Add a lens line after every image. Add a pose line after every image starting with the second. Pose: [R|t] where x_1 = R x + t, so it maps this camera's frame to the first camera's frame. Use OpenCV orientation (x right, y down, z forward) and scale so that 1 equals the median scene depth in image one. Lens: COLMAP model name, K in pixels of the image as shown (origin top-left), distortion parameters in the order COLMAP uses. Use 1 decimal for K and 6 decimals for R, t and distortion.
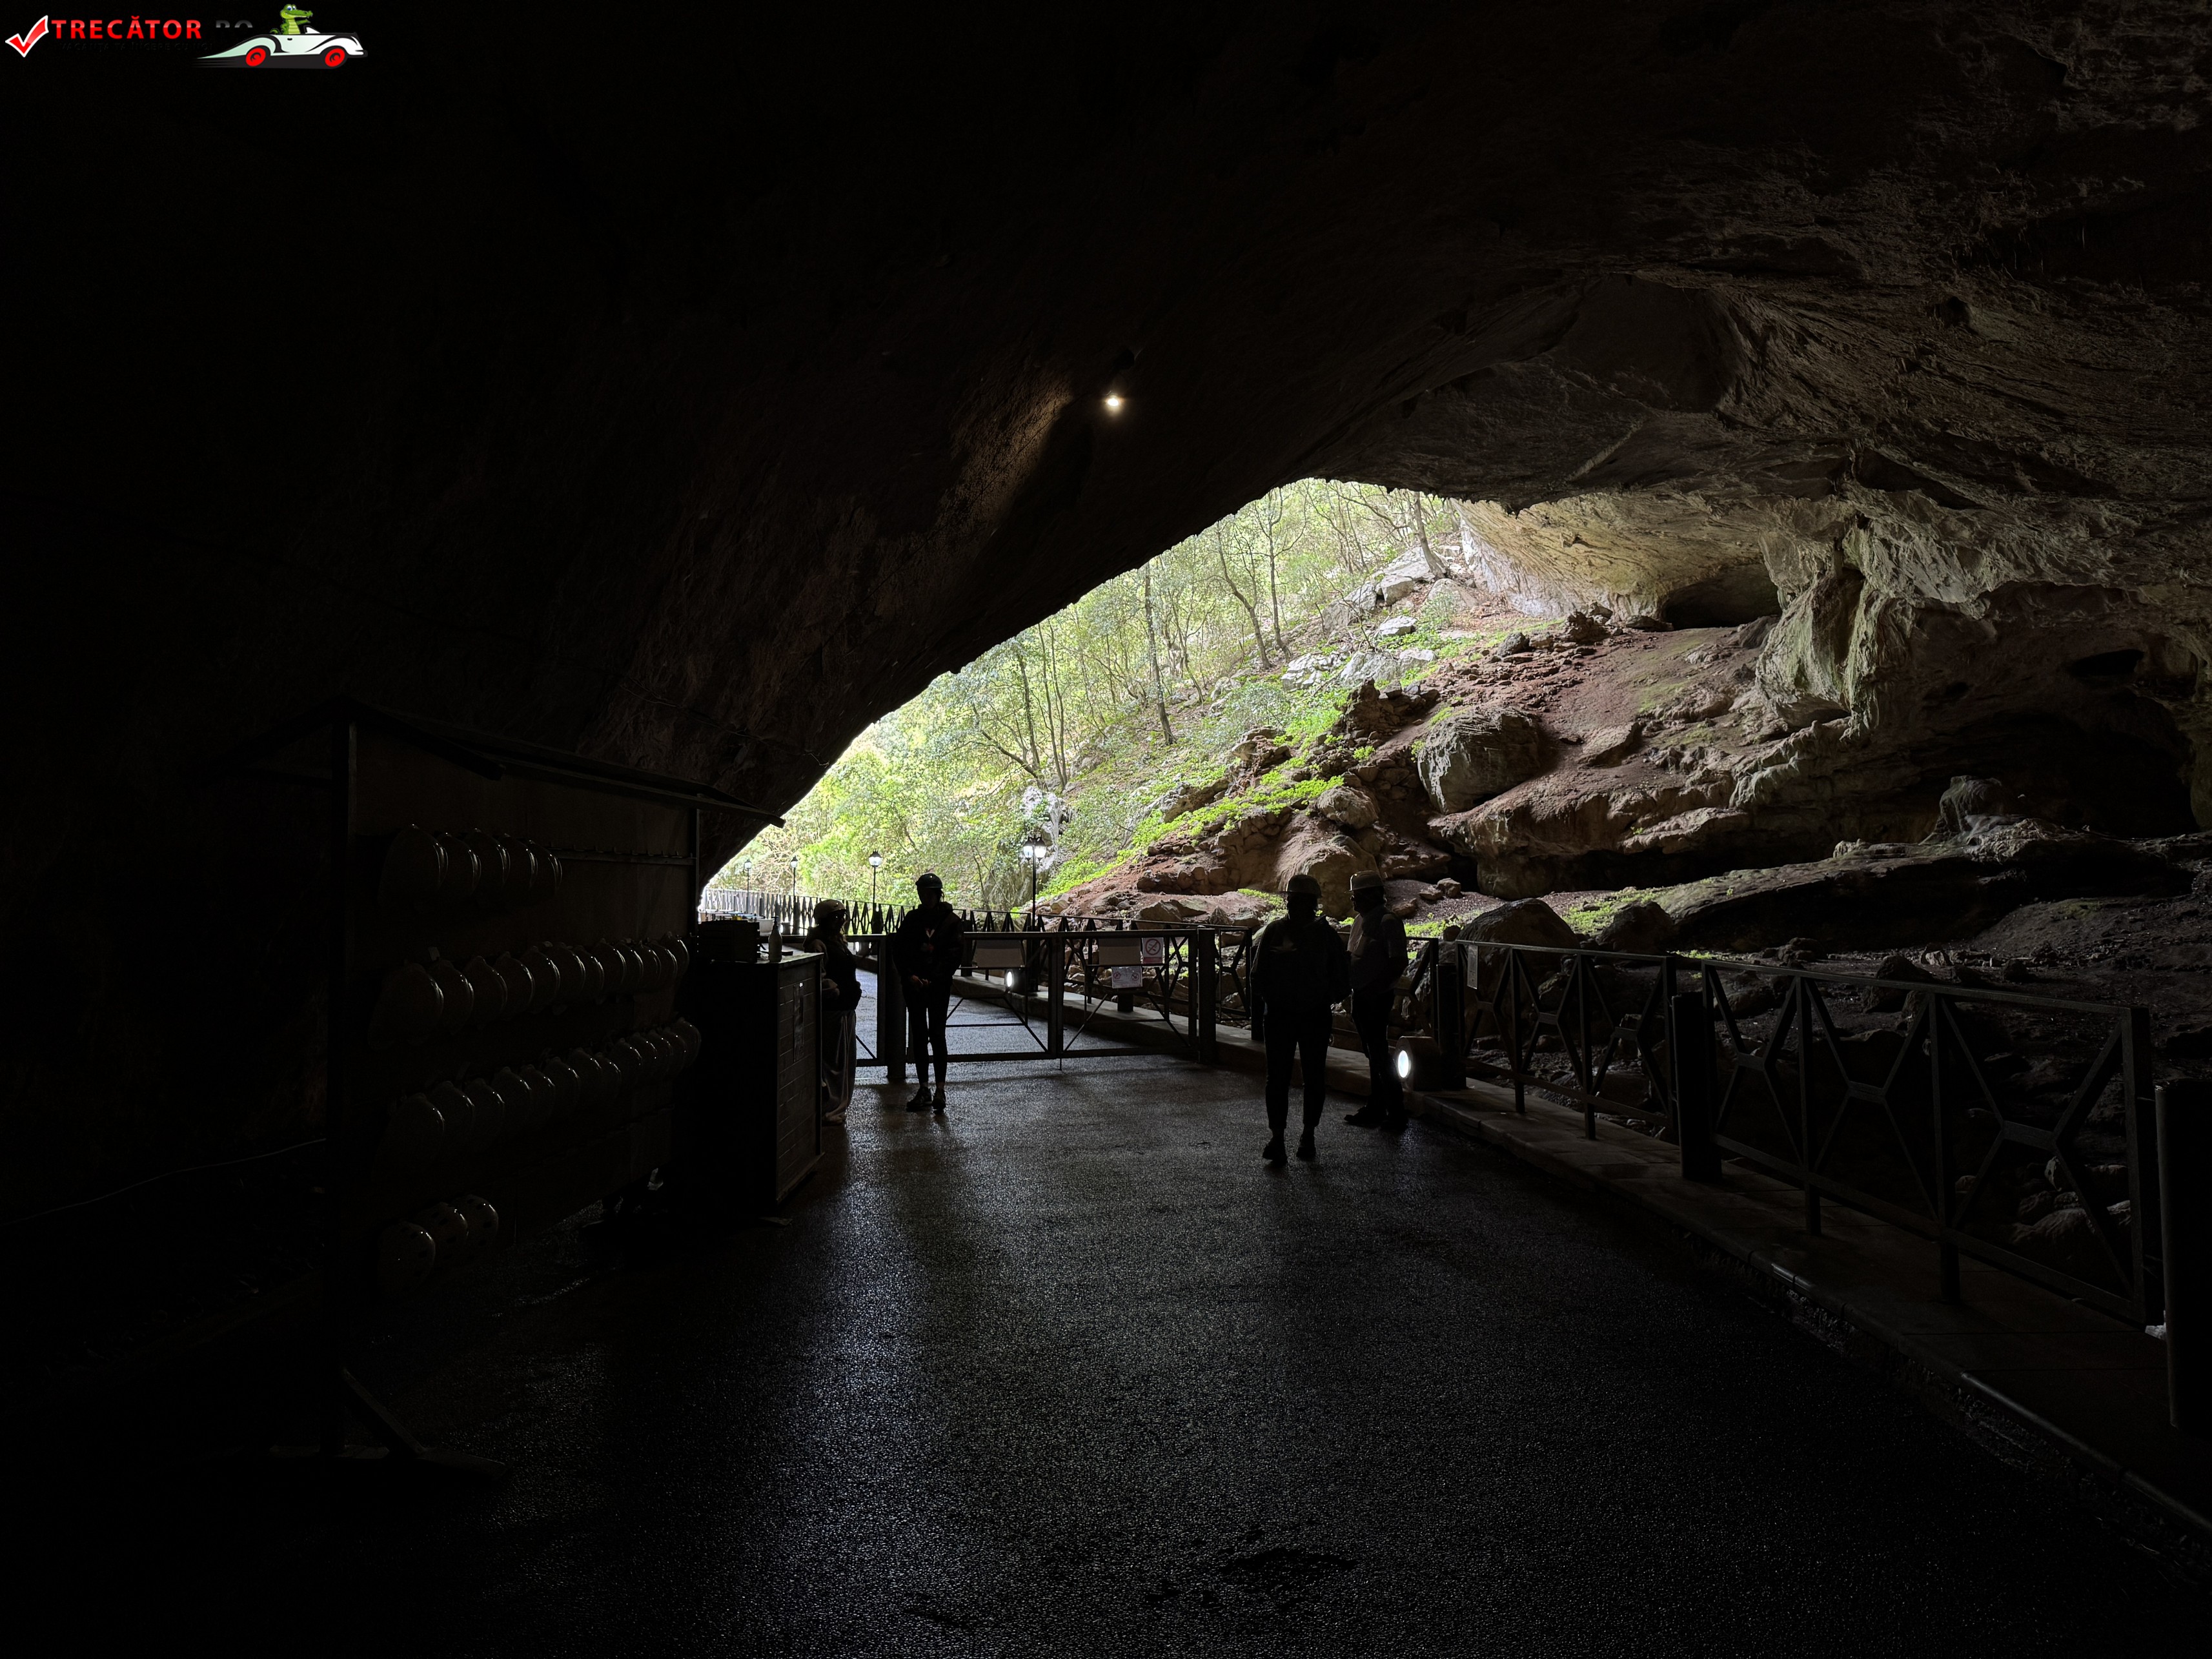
lens RADIAL K [[1542.3, 0, 1104.9], [0, 1542.3, 793.1], [0, 0, 1]] dist [0.211668, -0.112216]
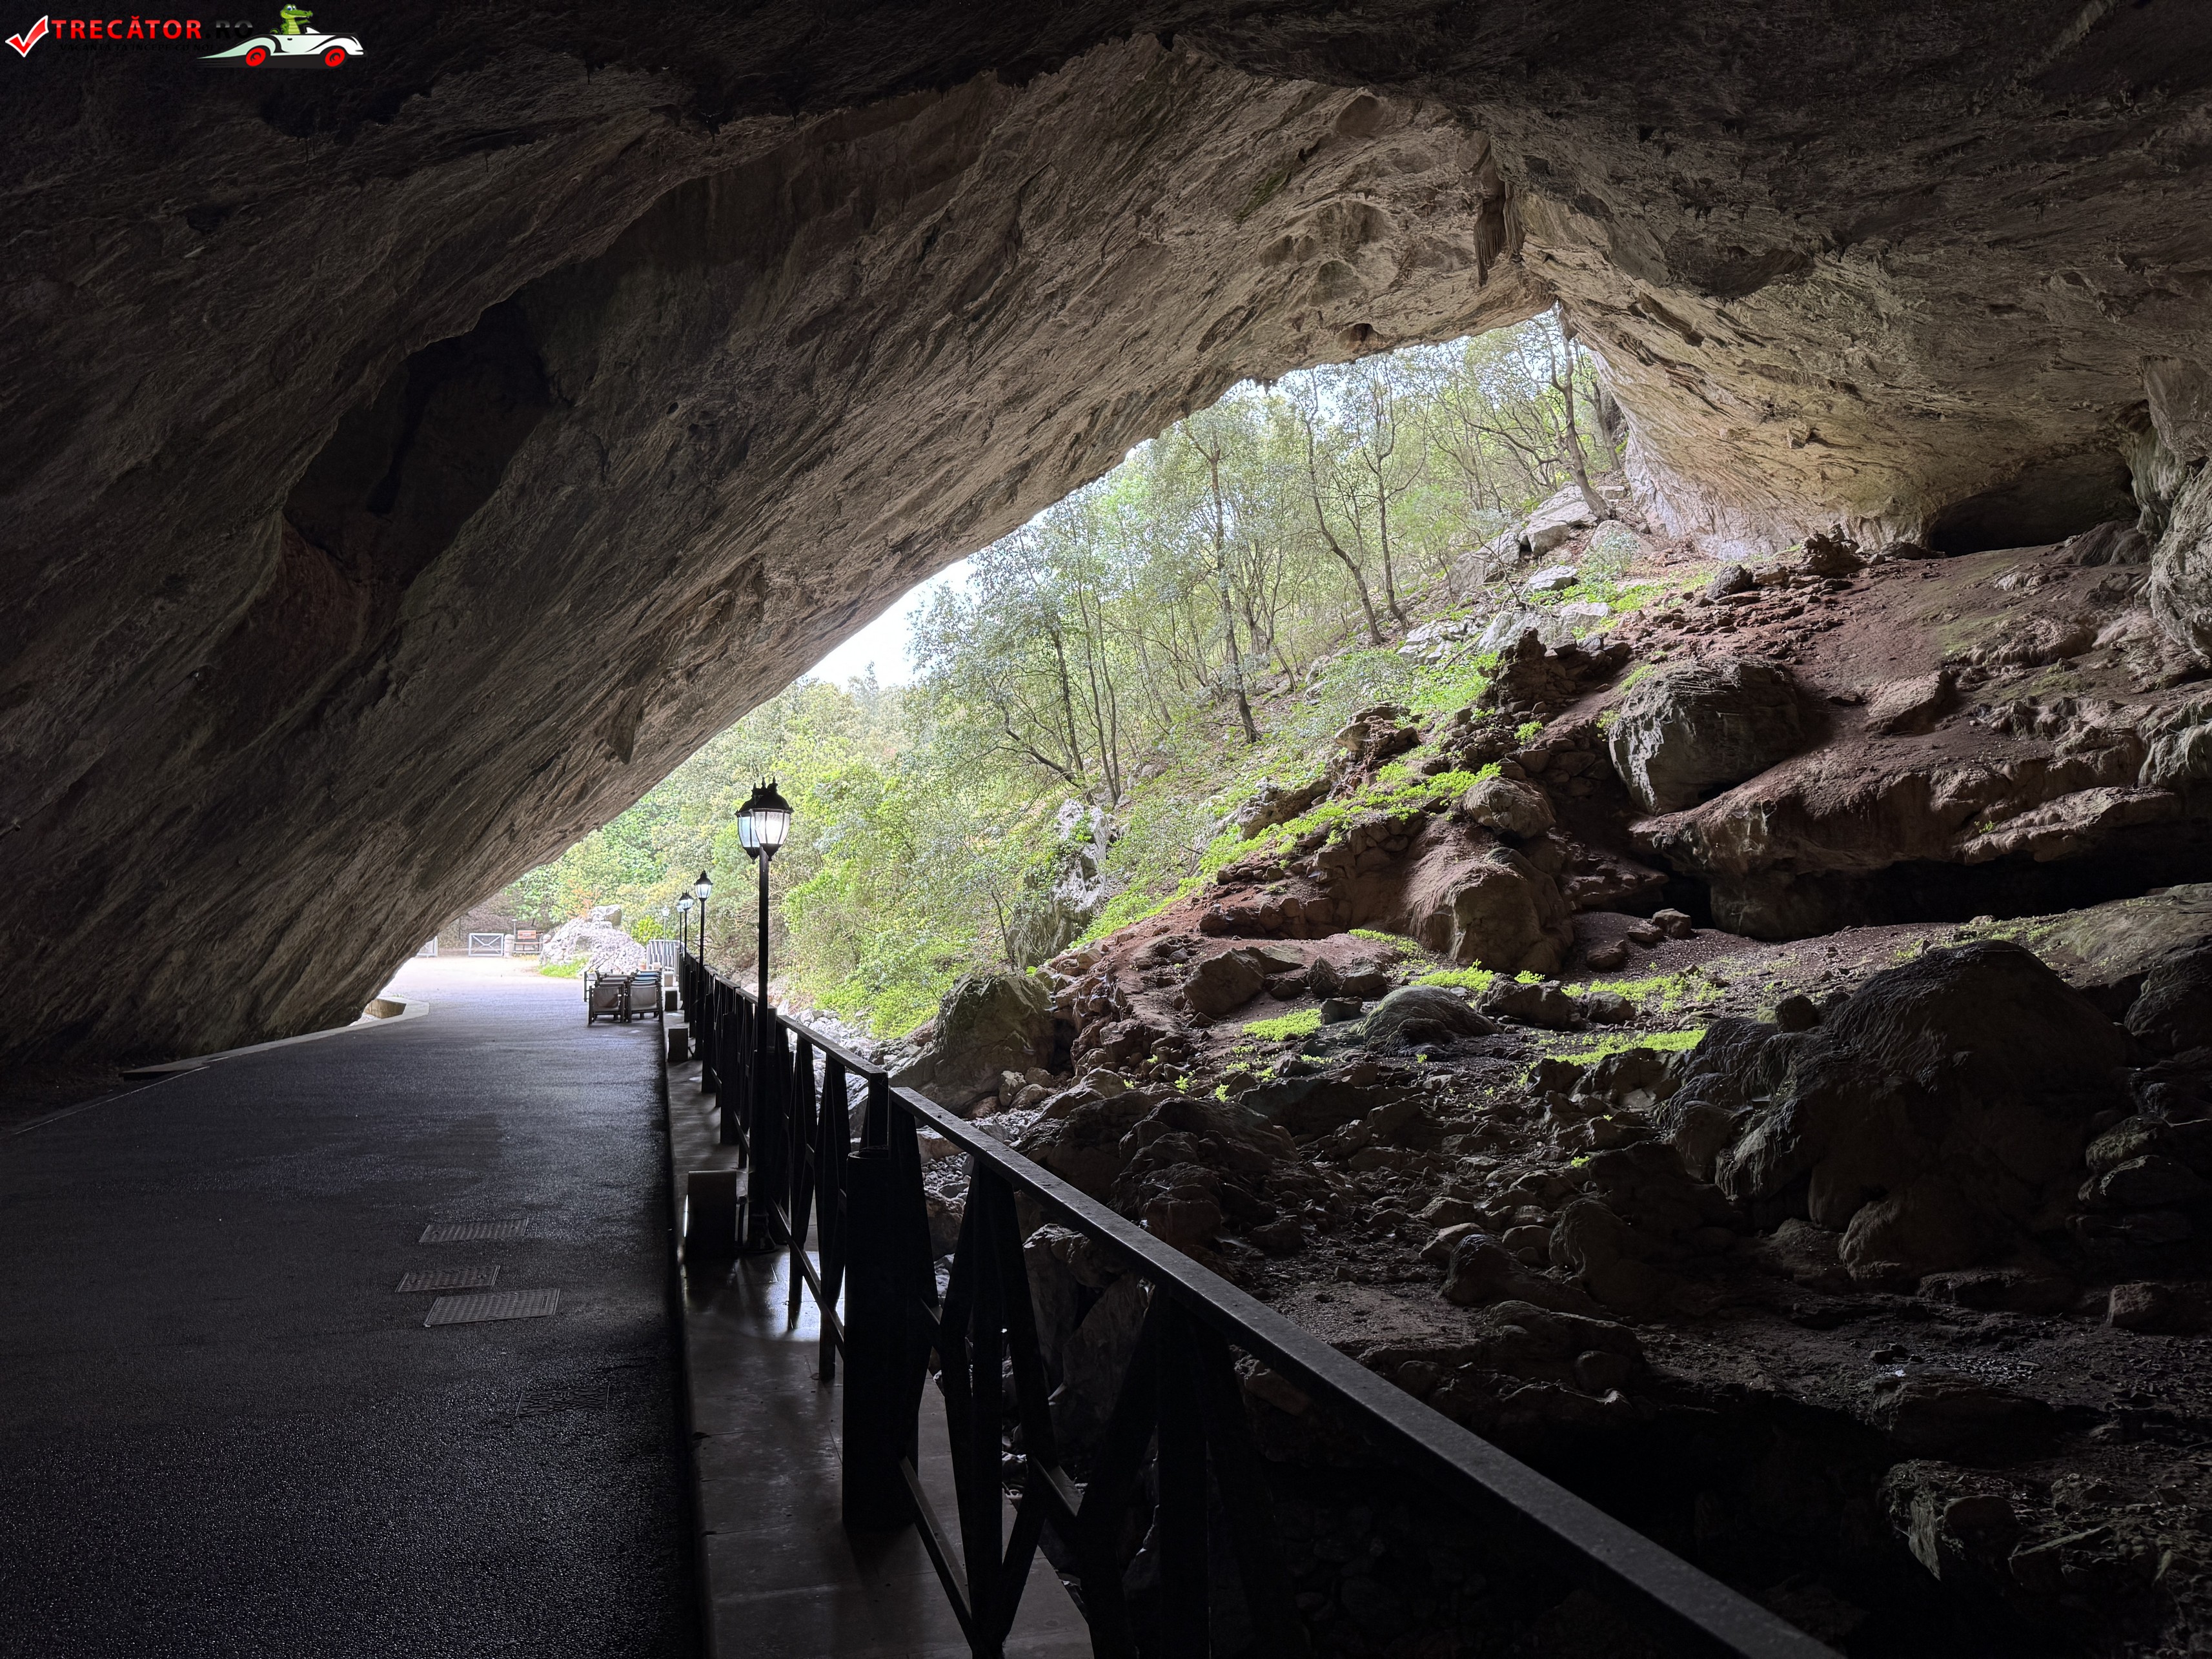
lens RADIAL K [[1497.3, 0, 1100.6], [0, 1497.3, 827.3], [0, 0, 1]] dist [0.090111, -0.101607]
pose [[0.997297, -0.018610, -0.071079, 0.023521], [0.018001, 0.999796, -0.009198, 0.019910], [0.071236, 0.007893, 0.997428, 0.314218]]
